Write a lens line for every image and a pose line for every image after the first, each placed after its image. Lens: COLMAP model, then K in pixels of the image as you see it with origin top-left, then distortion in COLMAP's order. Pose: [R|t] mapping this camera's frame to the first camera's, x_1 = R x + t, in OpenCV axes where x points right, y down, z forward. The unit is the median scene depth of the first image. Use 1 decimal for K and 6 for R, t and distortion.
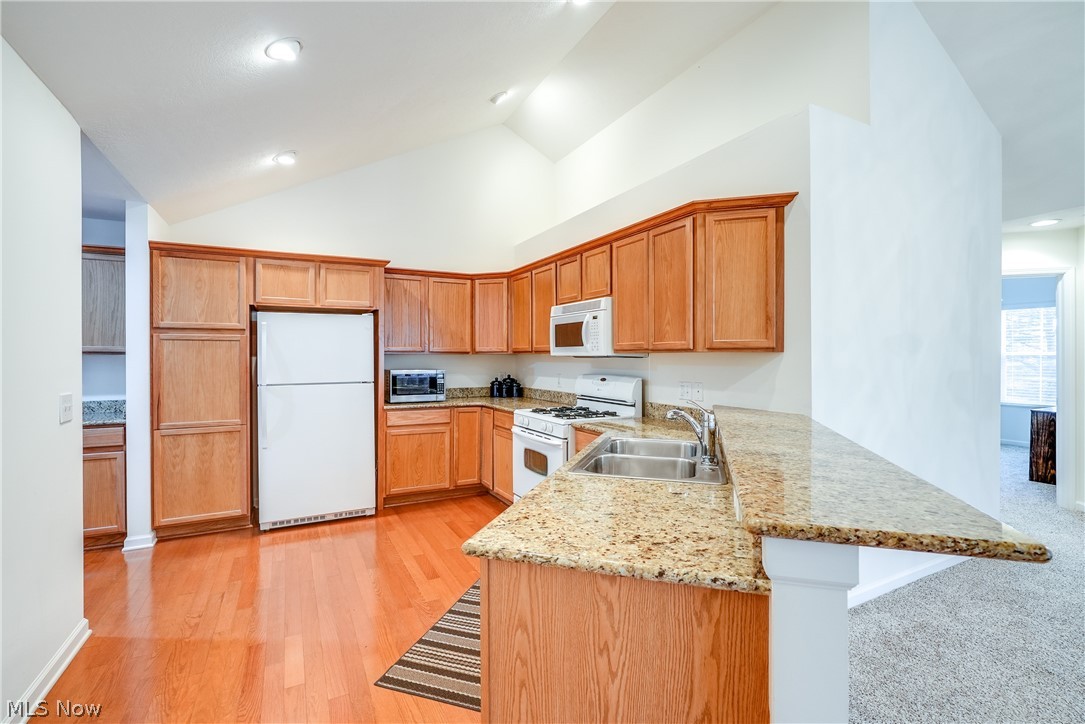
lens RADIAL K [[498.9, 0, 542.5], [0, 498.9, 362.0], [0, 0, 1]] dist [-0.003071, -0.000319]
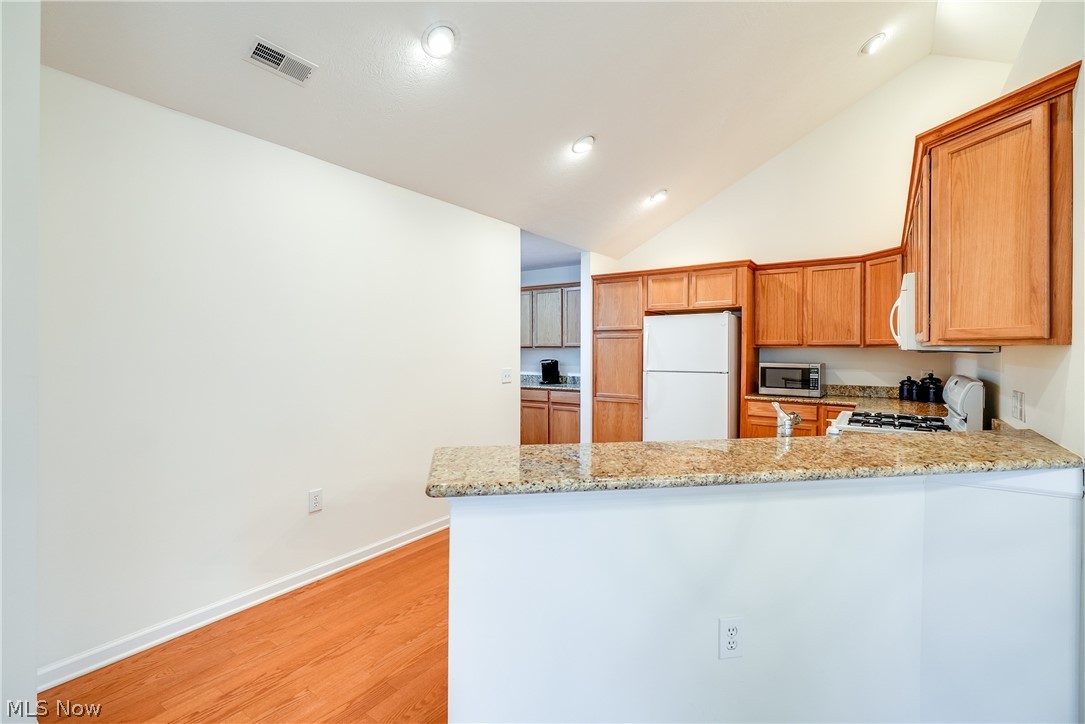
lens RADIAL K [[490.3, 0, 547.6], [0, 490.3, 345.2], [0, 0, 1]] dist [0.018705, -0.000007]
pose [[0.485853, -0.005042, -0.874026, 0.425001], [-0.010149, 0.999883, -0.011410, -0.004648], [0.873981, 0.014414, 0.485746, 0.122011]]
